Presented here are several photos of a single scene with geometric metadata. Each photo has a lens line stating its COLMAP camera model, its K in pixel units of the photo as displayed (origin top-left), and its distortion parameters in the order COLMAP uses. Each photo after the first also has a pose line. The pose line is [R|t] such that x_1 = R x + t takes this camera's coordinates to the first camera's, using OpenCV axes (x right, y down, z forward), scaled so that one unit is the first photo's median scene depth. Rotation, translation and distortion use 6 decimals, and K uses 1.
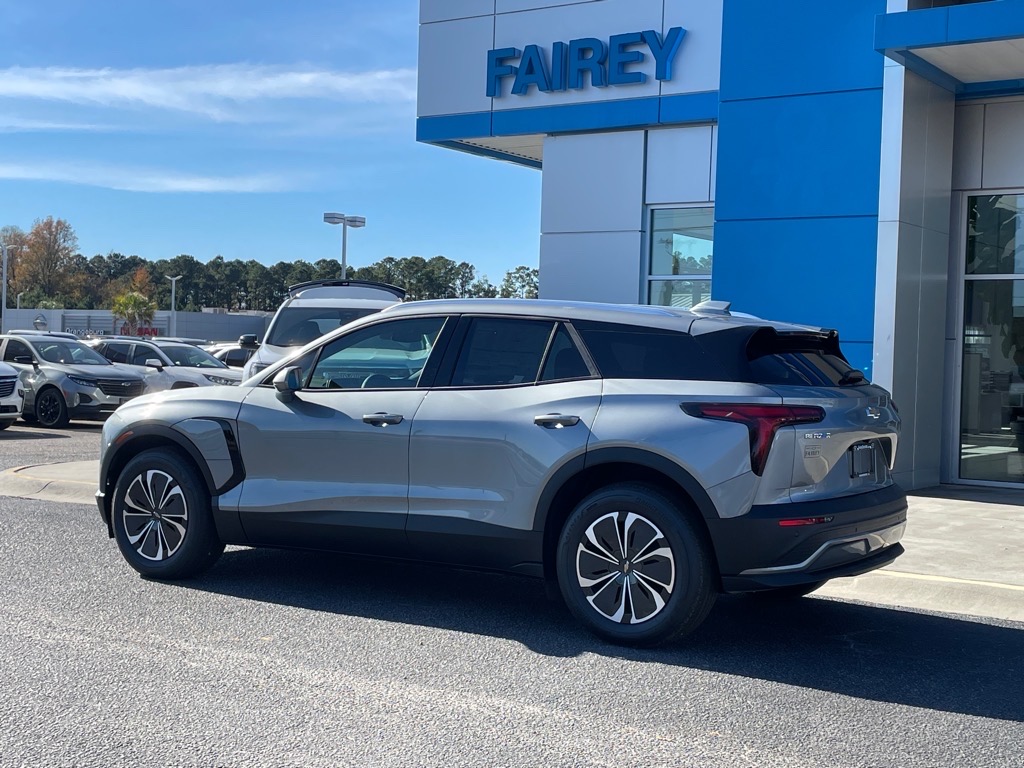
lens RADIAL K [[1440.5, 0, 512.0], [0, 1440.5, 384.0], [0, 0, 1]] dist [0.131900, 0.011372]
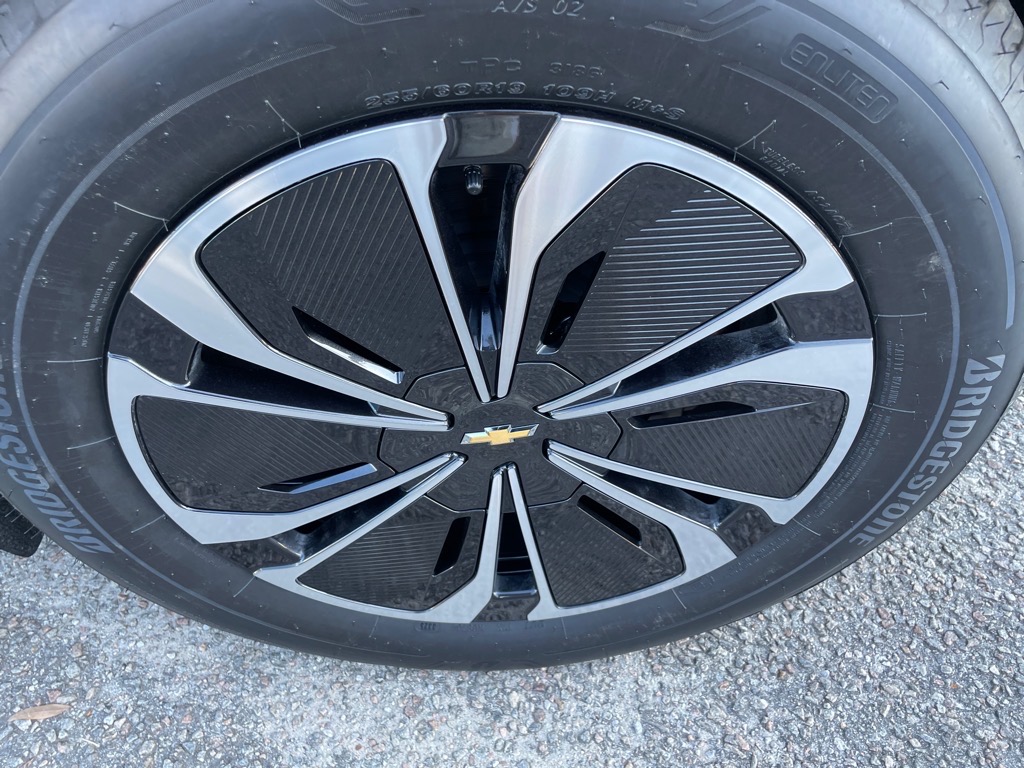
lens RADIAL K [[752.9, 0, 512.0], [0, 752.9, 384.0], [0, 0, 1]] dist [0.034135, -0.089922]
pose [[0.809599, -0.404026, 0.425809, 0.038479], [-0.025739, 0.700284, 0.713400, 0.051977], [-0.586419, -0.588527, 0.556550, 0.779714]]
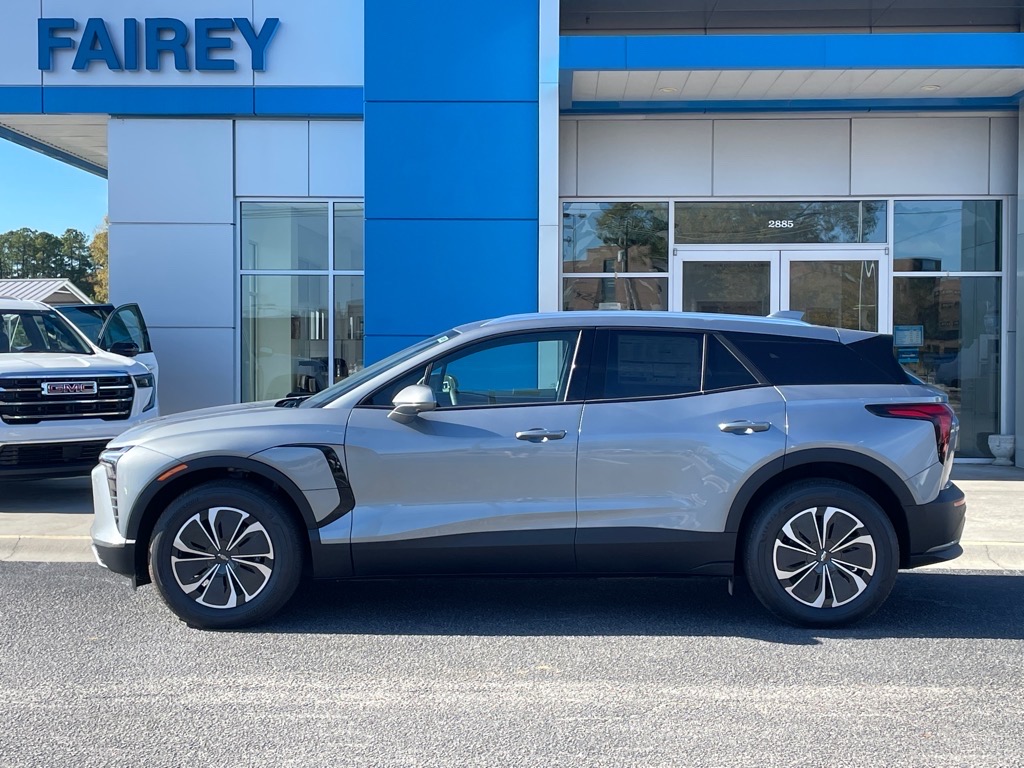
lens RADIAL K [[1459.1, 0, 512.0], [0, 1459.1, 384.0], [0, 0, 1]] dist [0.073729, -0.042315]
pose [[0.843718, -0.040215, 0.535278, -0.580238], [0.033418, 0.999191, 0.022394, -0.030417], [-0.535746, -0.001006, 0.844379, 0.152165]]
